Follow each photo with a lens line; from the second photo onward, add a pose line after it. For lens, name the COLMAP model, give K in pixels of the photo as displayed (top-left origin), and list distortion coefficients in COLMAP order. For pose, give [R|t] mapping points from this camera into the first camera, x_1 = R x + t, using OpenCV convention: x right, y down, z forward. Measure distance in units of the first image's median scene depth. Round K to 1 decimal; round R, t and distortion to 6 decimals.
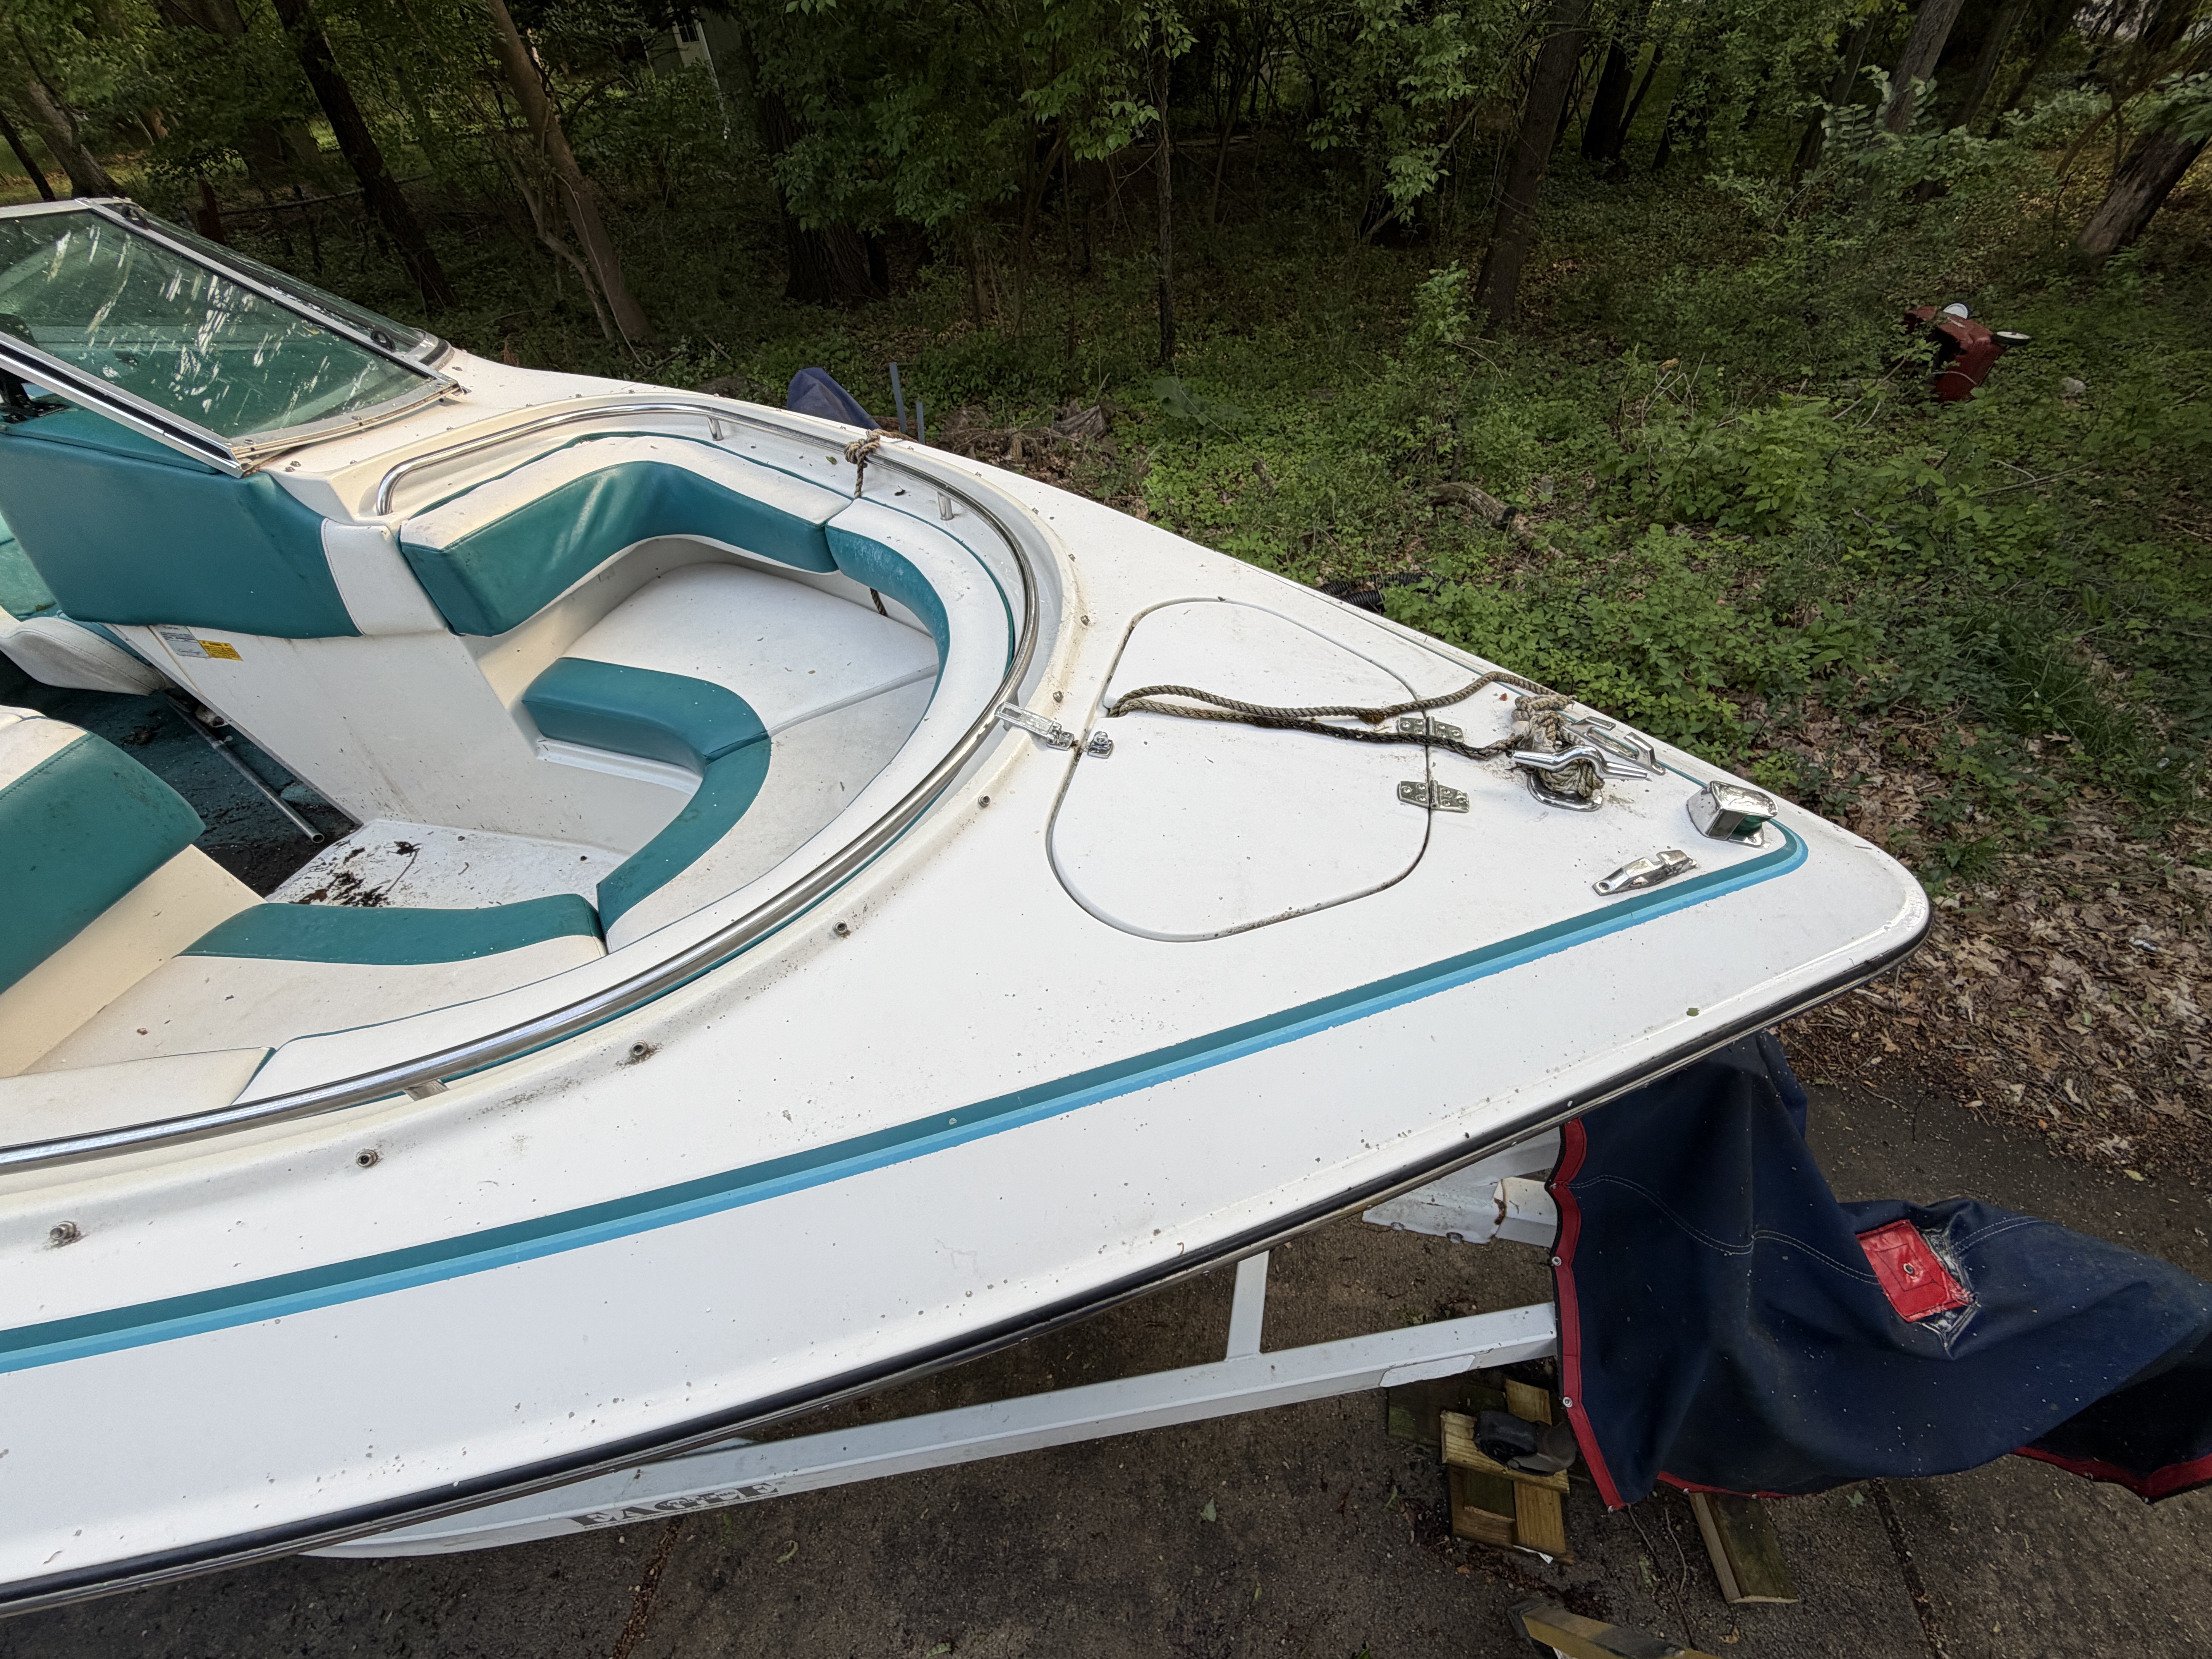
lens RADIAL K [[888.5, 0, 1105.2], [0, 888.5, 835.4], [0, 0, 1]] dist [-0.001081, 0.000193]
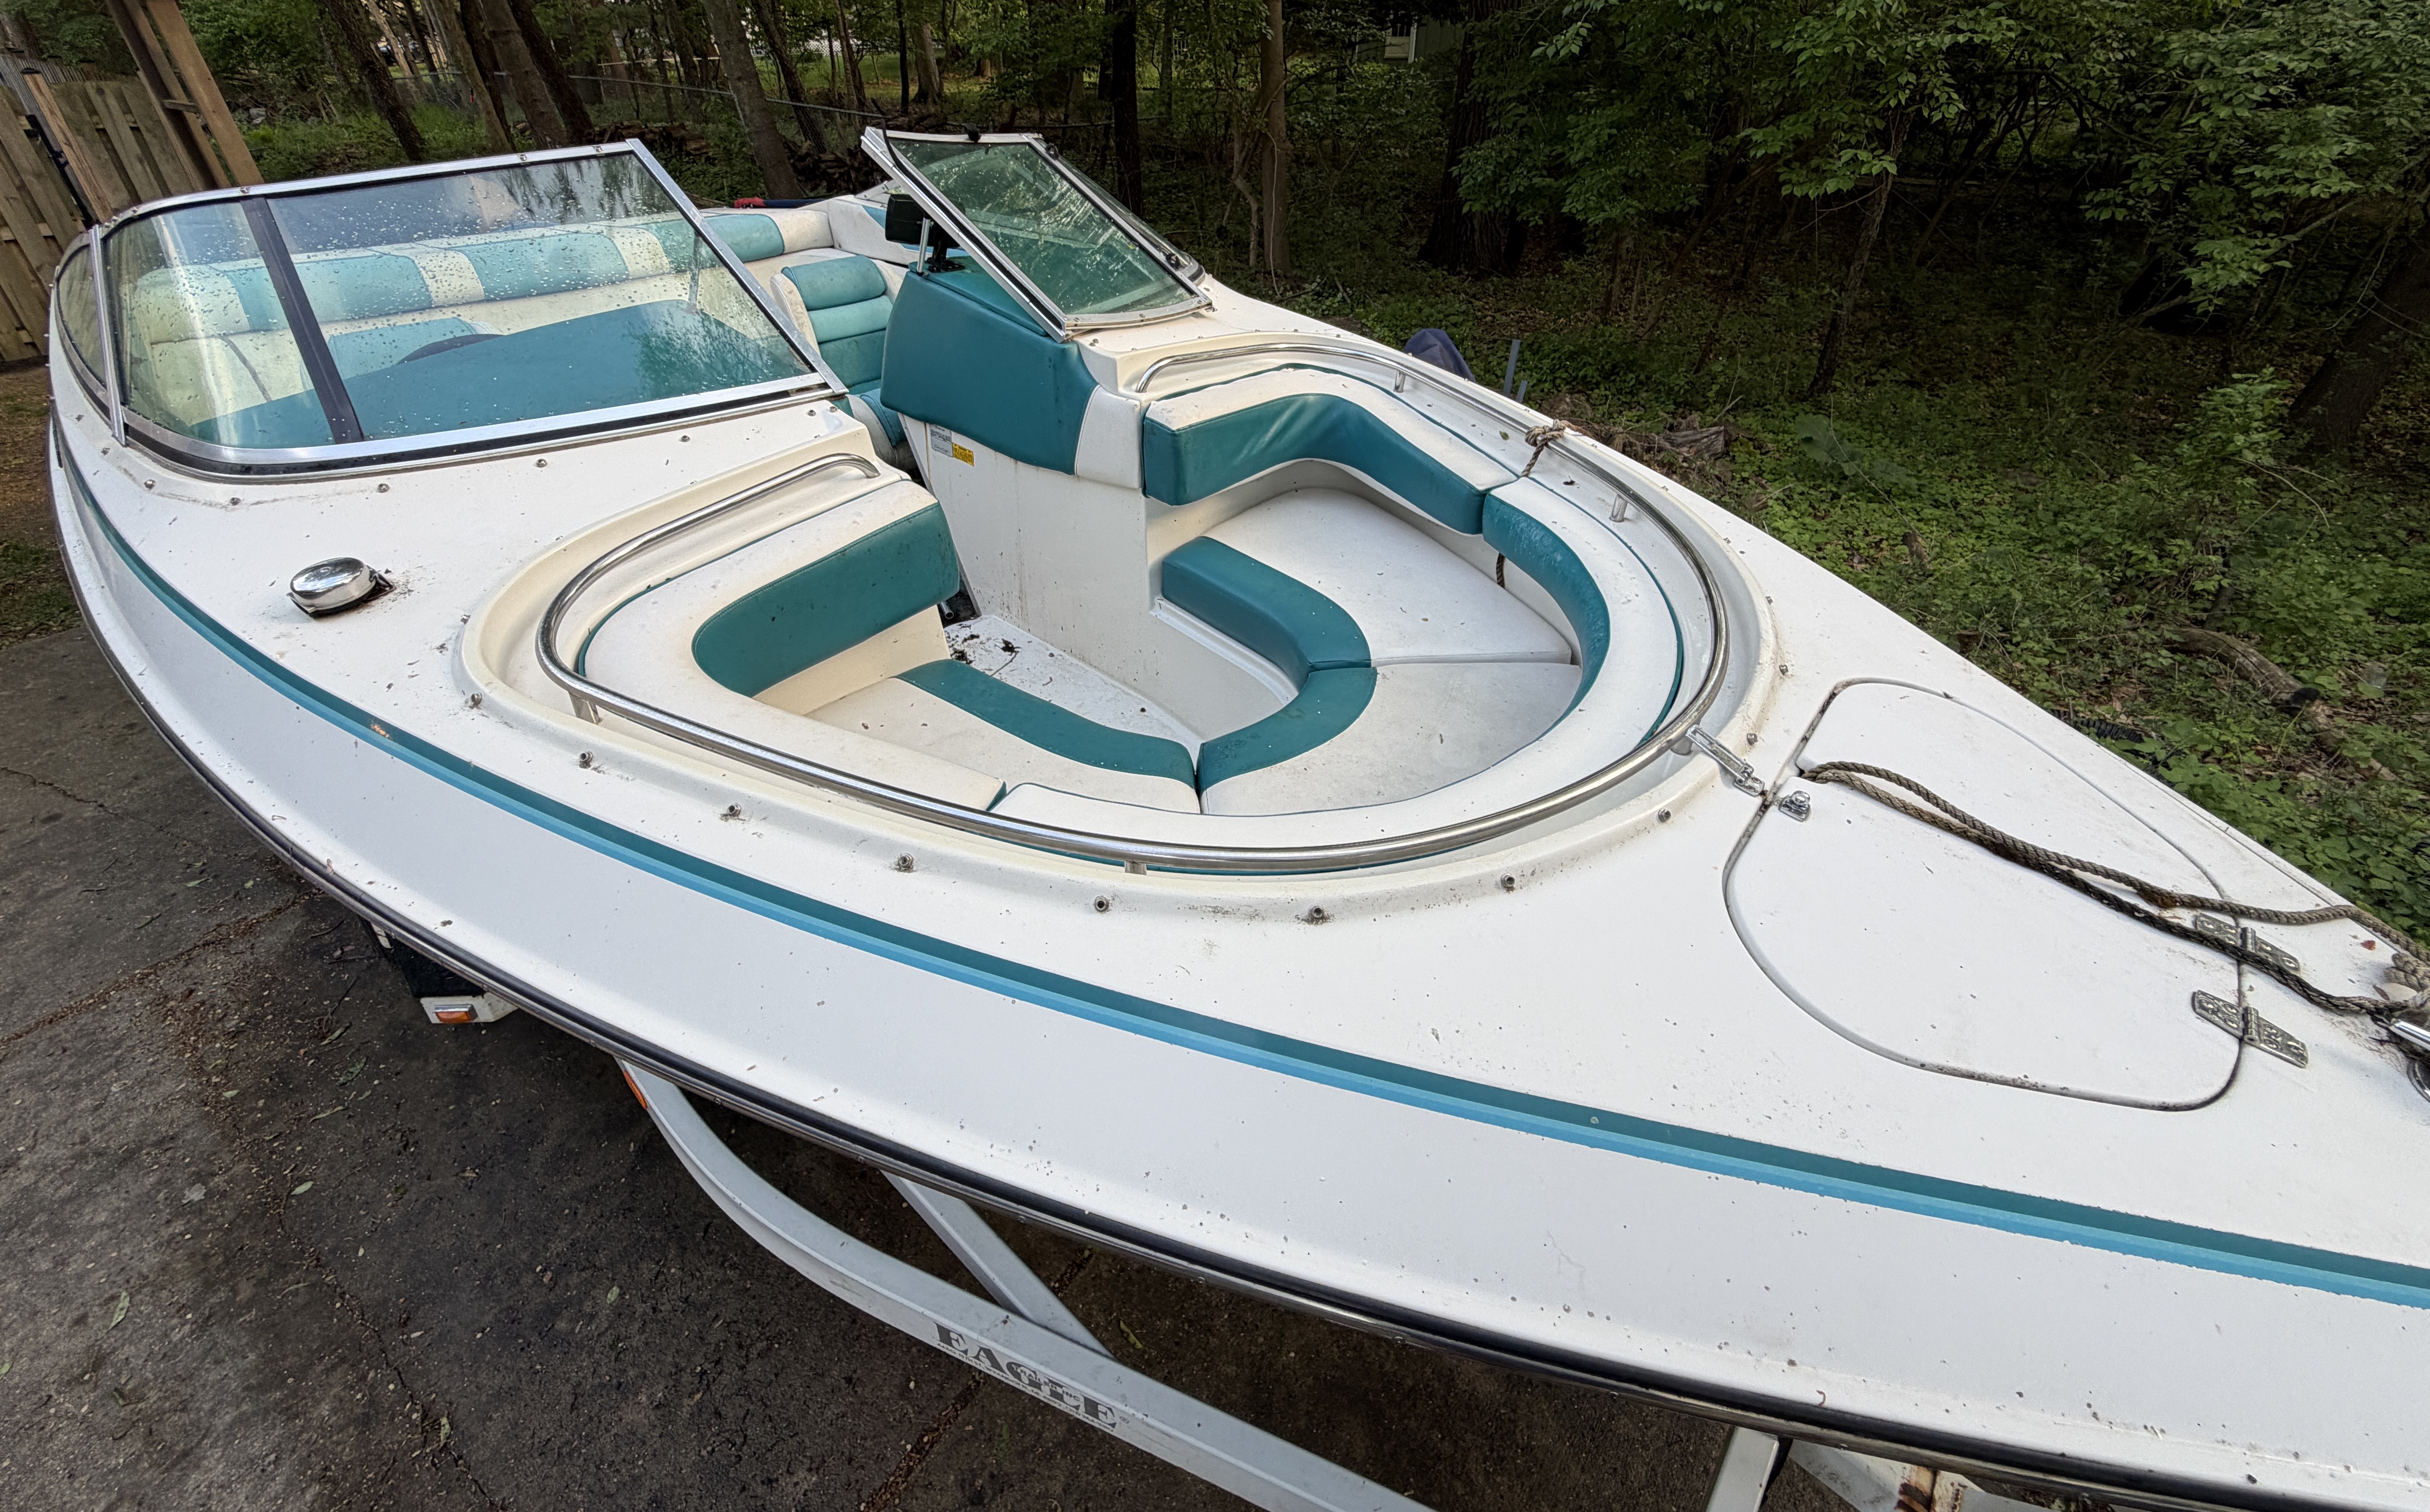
lens RADIAL K [[984.5, 0, 1202.3], [0, 984.5, 591.6], [0, 0, 1]] dist [-0.001090, 0.000442]
pose [[0.870743, 0.298864, -0.390495, -0.110696], [-0.377942, 0.914777, -0.142630, 0.039814], [0.314588, 0.271779, 0.909489, -0.102855]]
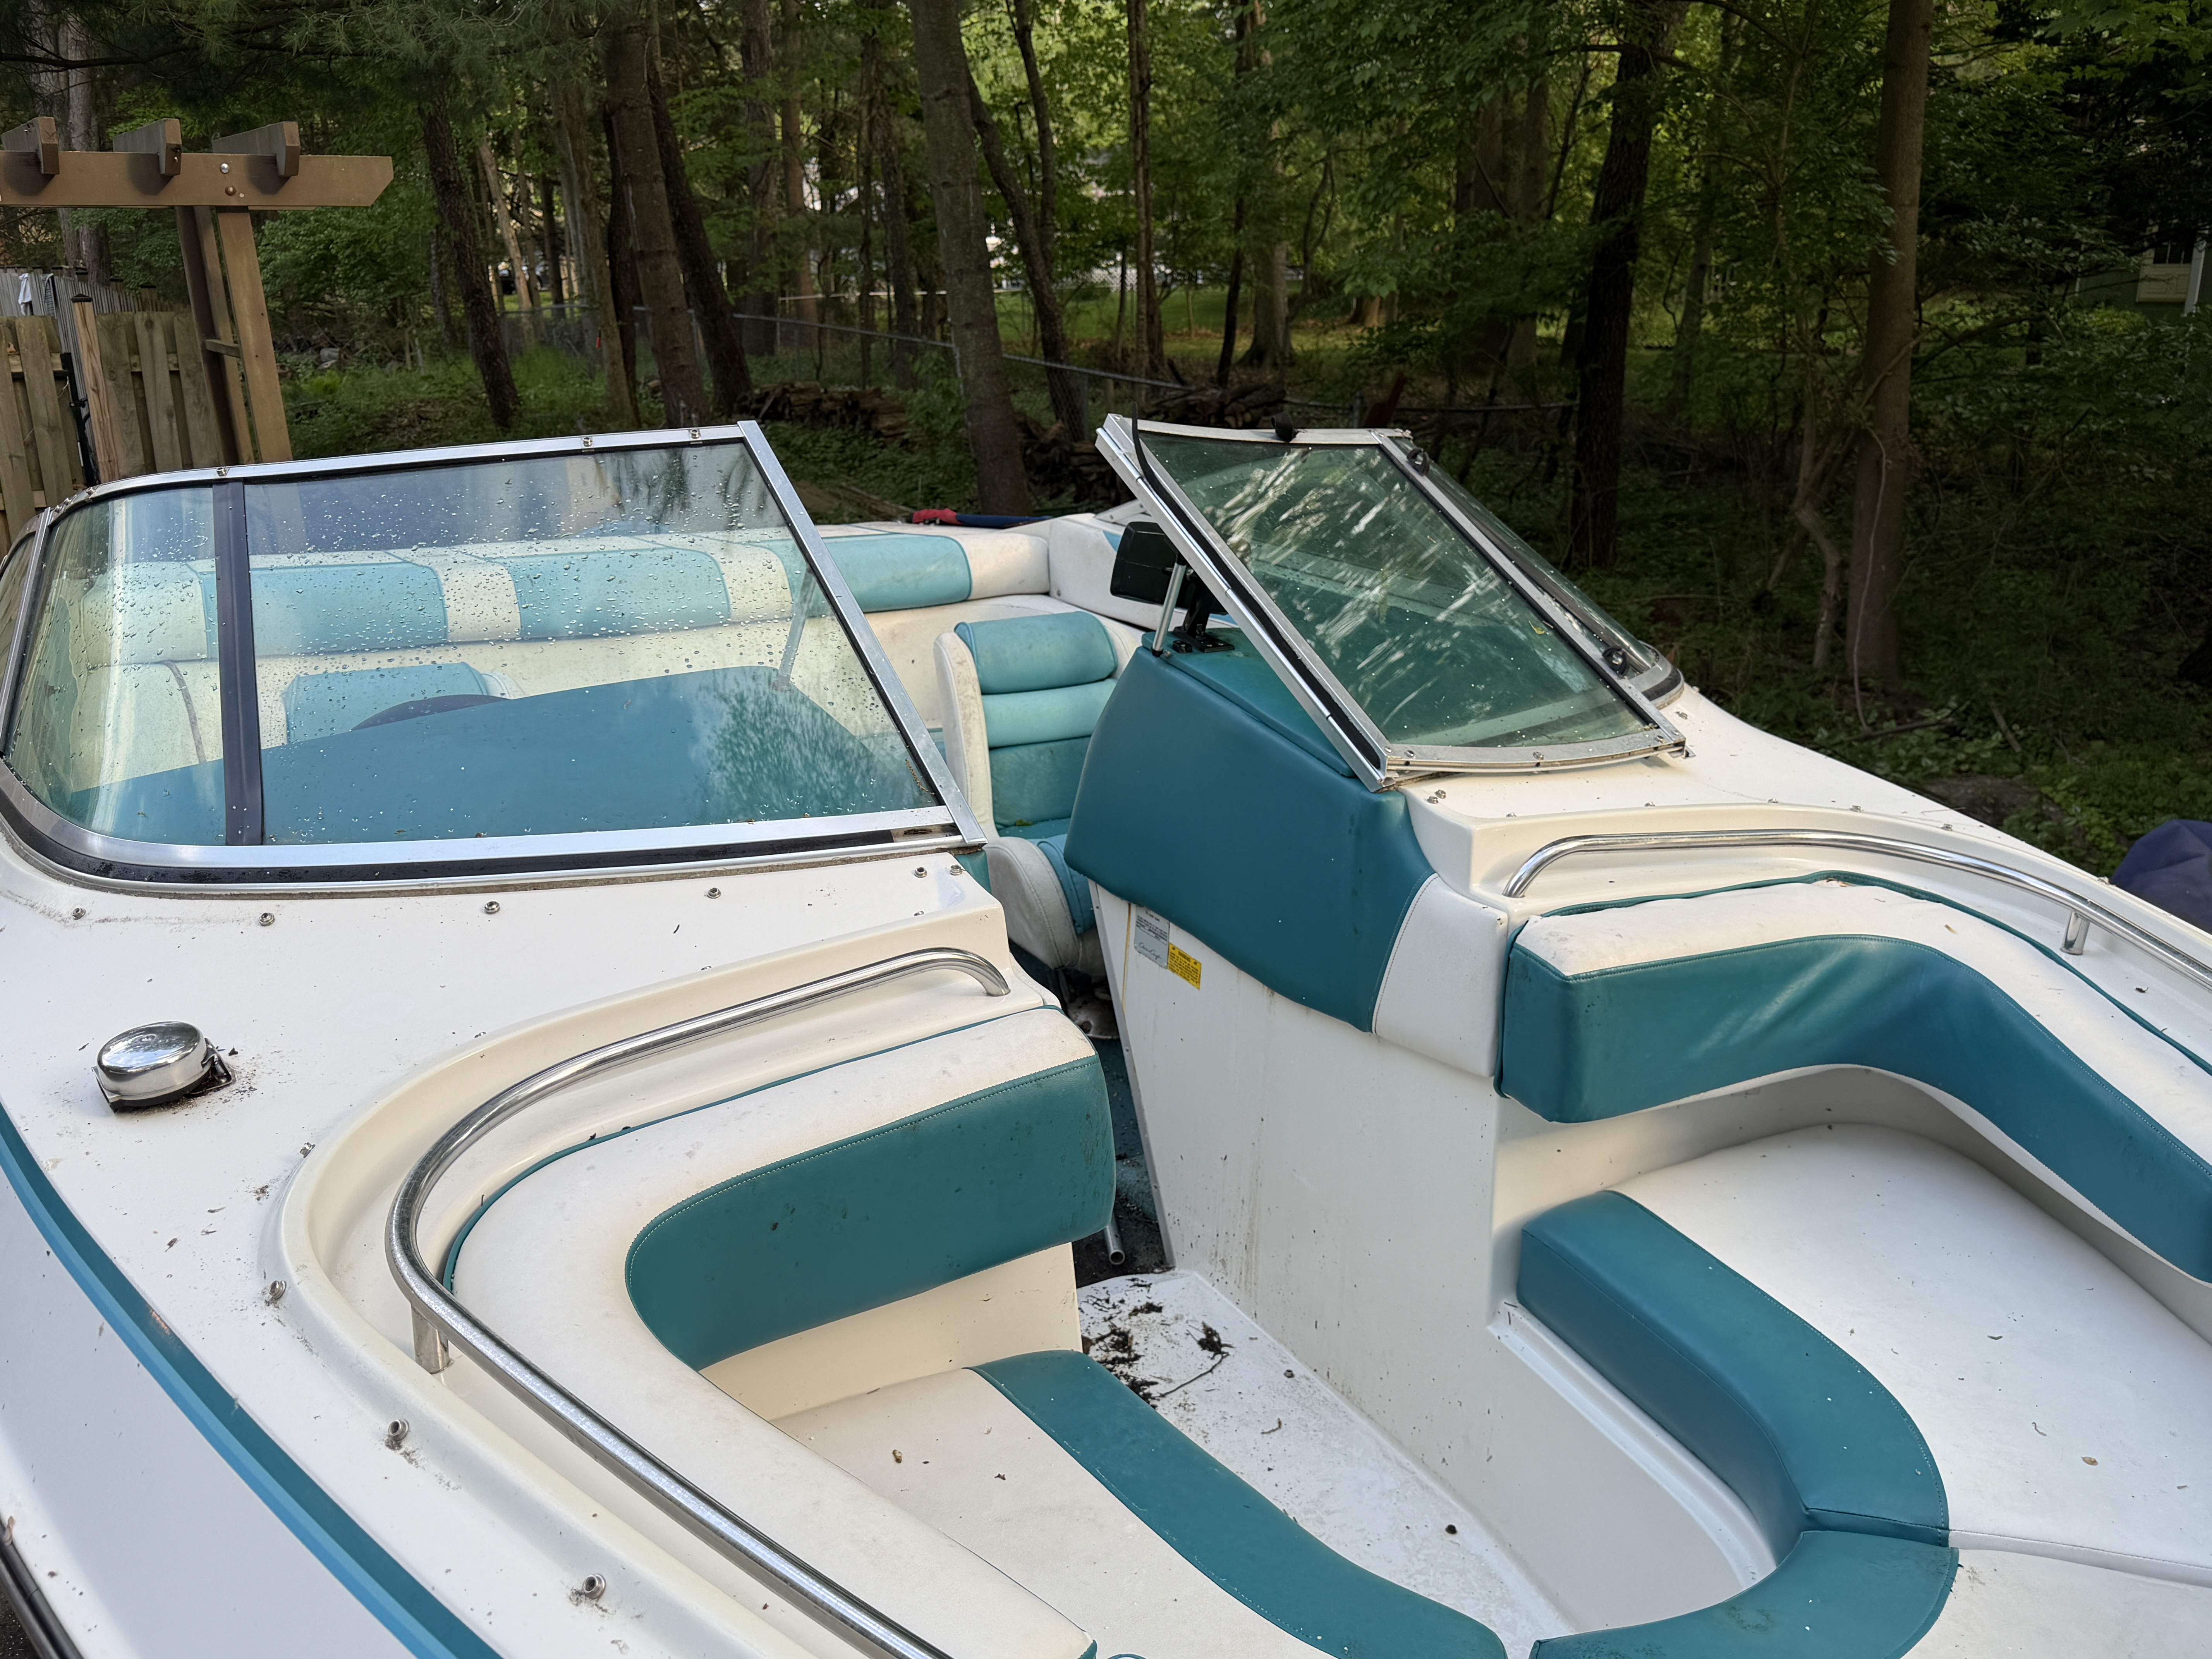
lens RADIAL K [[1827.8, 0, 1106.0], [0, 1827.8, 829.5], [0, 0, 1]] dist [0.137257, -0.255801]
pose [[0.666780, 0.286178, -0.688118, -0.091946], [-0.546055, 0.815972, -0.189772, 0.008747], [0.507177, 0.502286, 0.700343, -0.084457]]
